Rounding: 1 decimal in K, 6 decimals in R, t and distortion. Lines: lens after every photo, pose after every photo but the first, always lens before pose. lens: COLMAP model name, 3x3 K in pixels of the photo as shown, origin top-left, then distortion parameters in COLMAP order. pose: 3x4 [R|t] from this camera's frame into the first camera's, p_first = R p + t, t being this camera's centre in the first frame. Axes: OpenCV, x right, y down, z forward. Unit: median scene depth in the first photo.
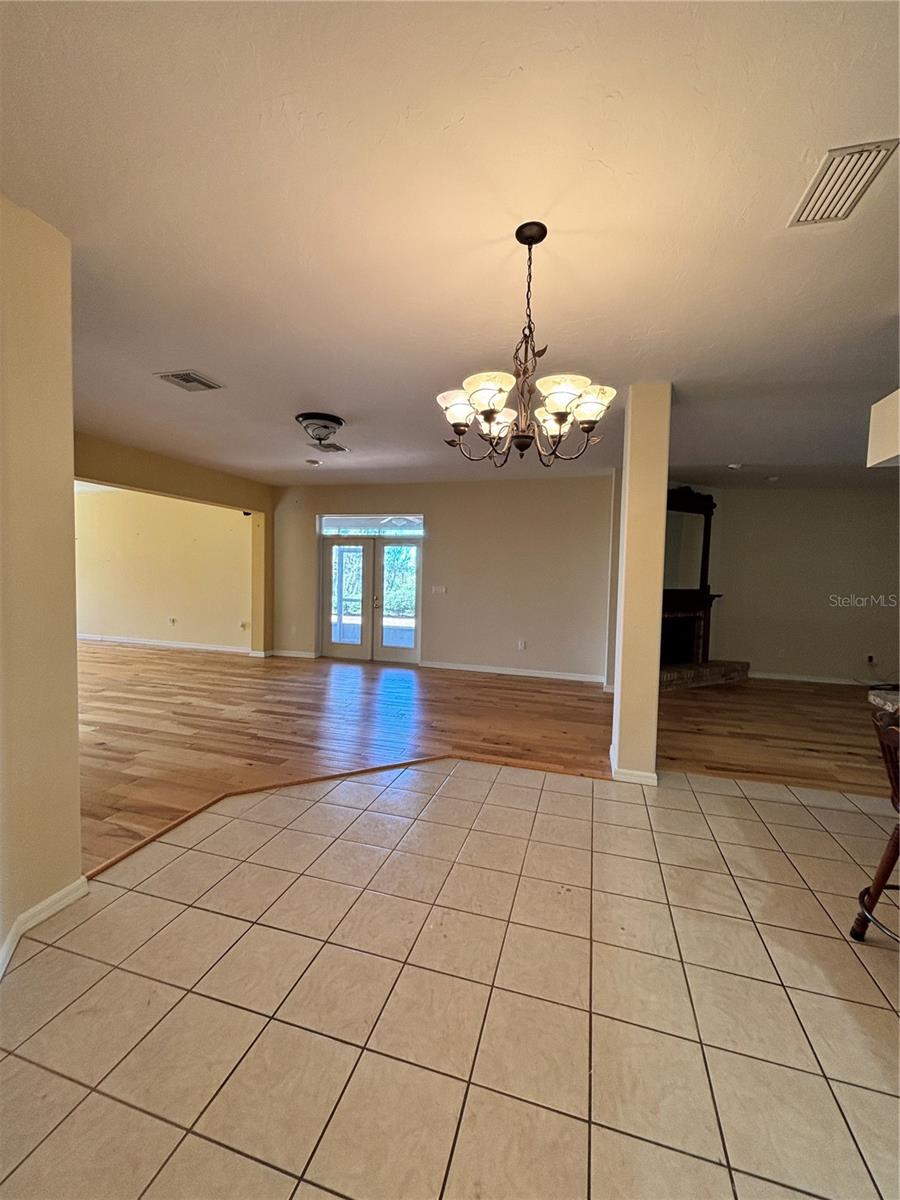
lens RADIAL K [[479.8, 0, 448.6], [0, 479.8, 591.5], [0, 0, 1]] dist [-0.001339, -0.000093]
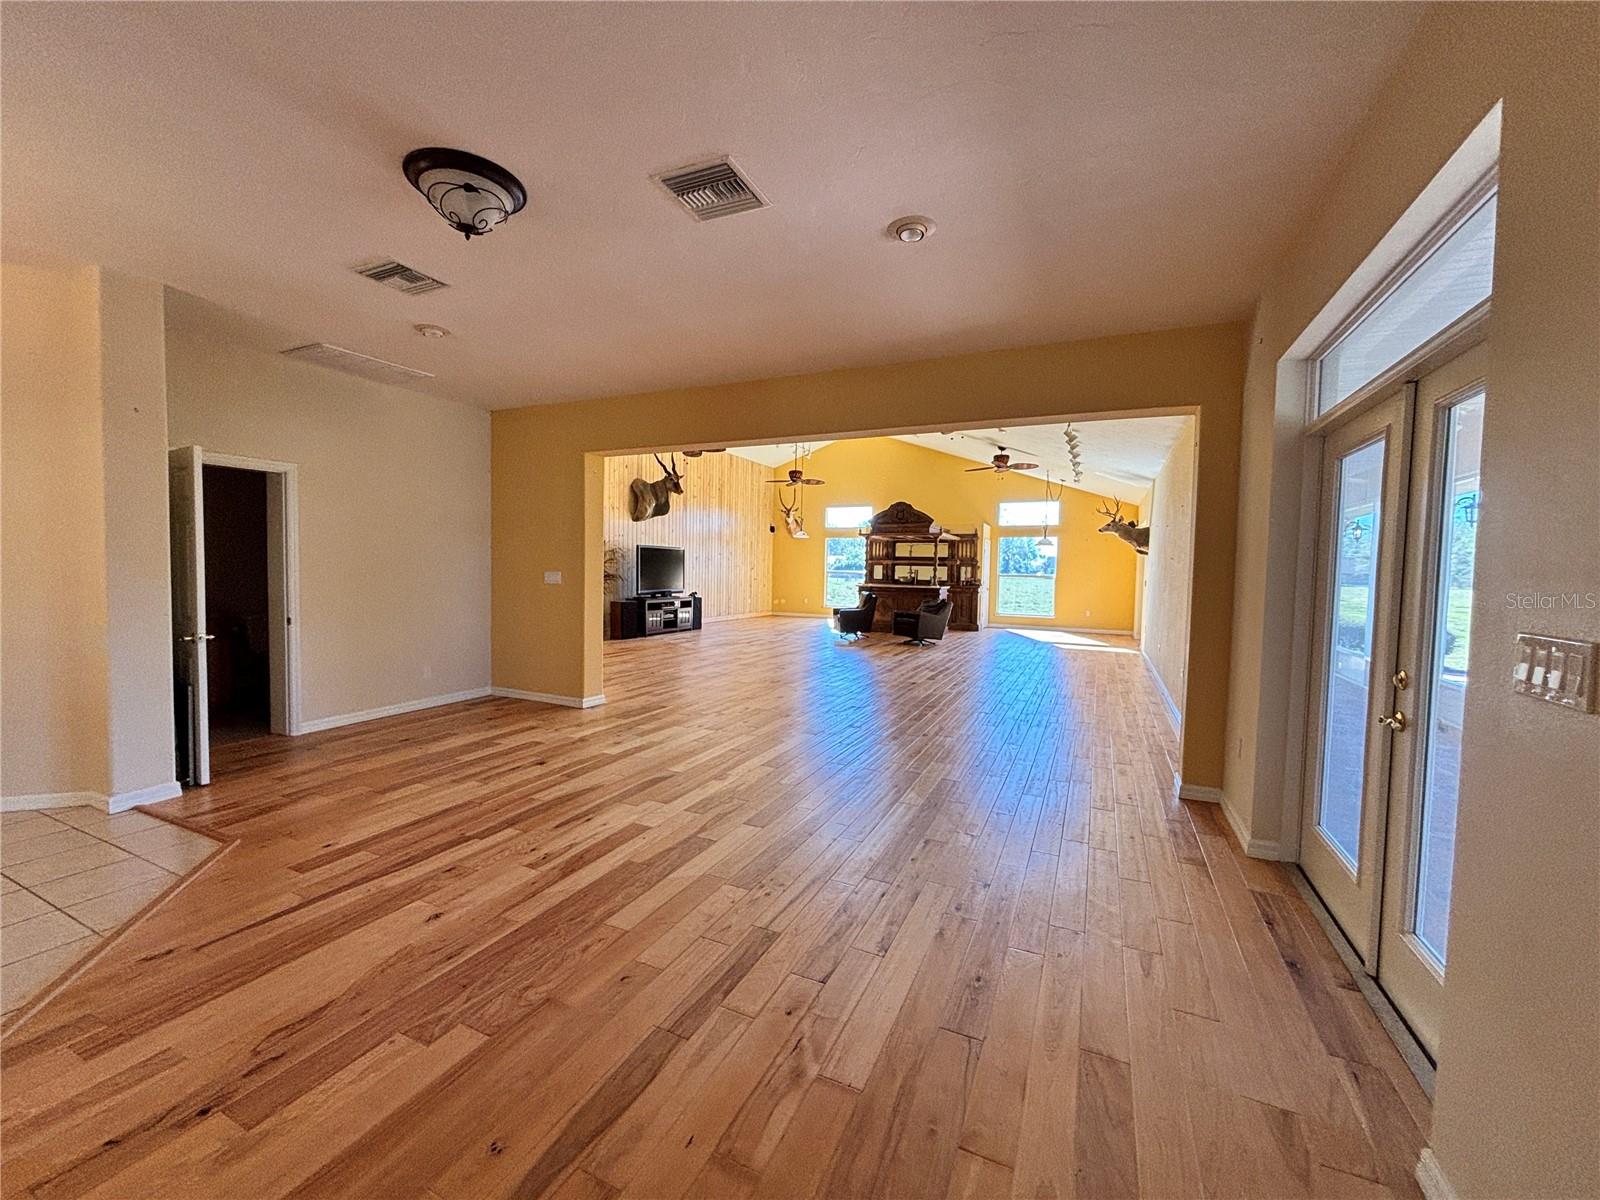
lens RADIAL K [[639.8, 0, 794.3], [0, 639.8, 595.9], [0, 0, 1]] dist [-0.001339, -0.000093]
pose [[-0.151919, 0.015665, -0.988269, 0.293635], [-0.062192, 0.997742, 0.025376, -0.023041], [0.986434, 0.065317, -0.150601, 1.603426]]
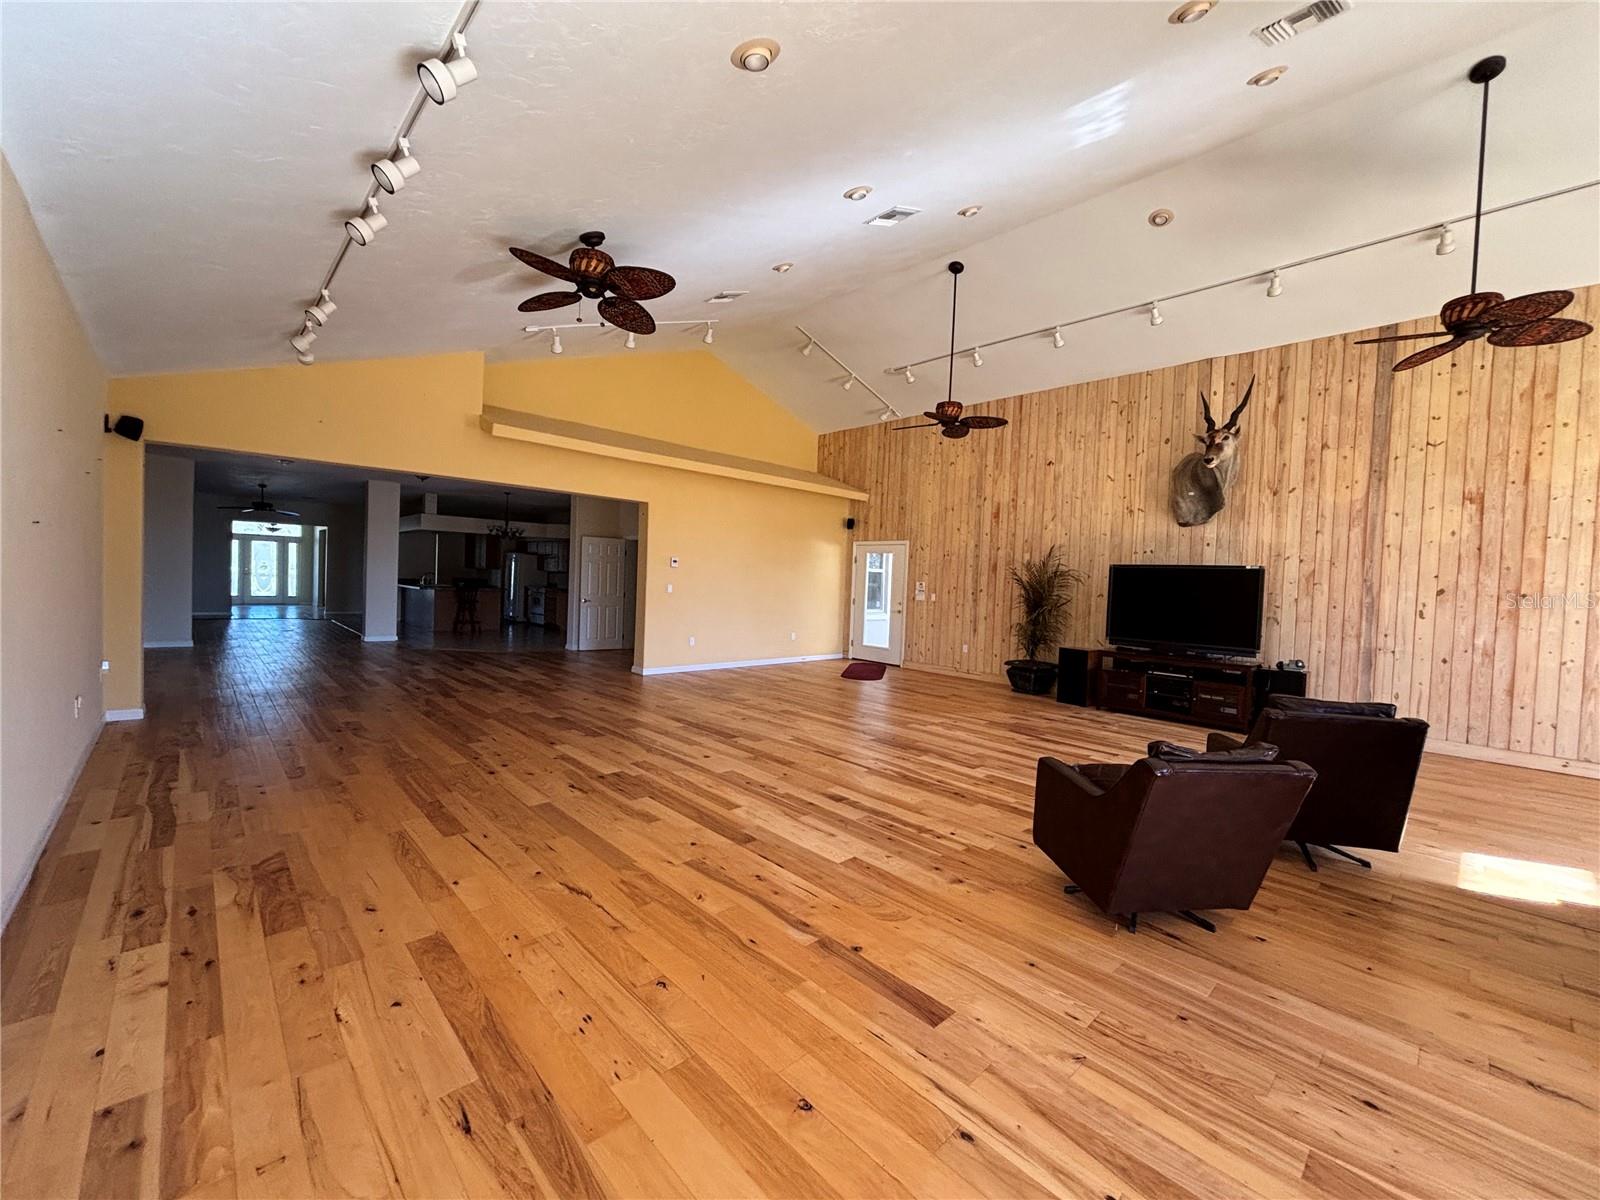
lens RADIAL K [[639.8, 0, 792.6], [0, 639.8, 596.1], [0, 0, 1]] dist [-0.001339, -0.000093]
pose [[-0.869689, -0.070919, 0.488479, -2.940110], [-0.039841, 0.996481, 0.073739, -0.161365], [-0.491989, 0.044669, -0.869455, 2.638812]]
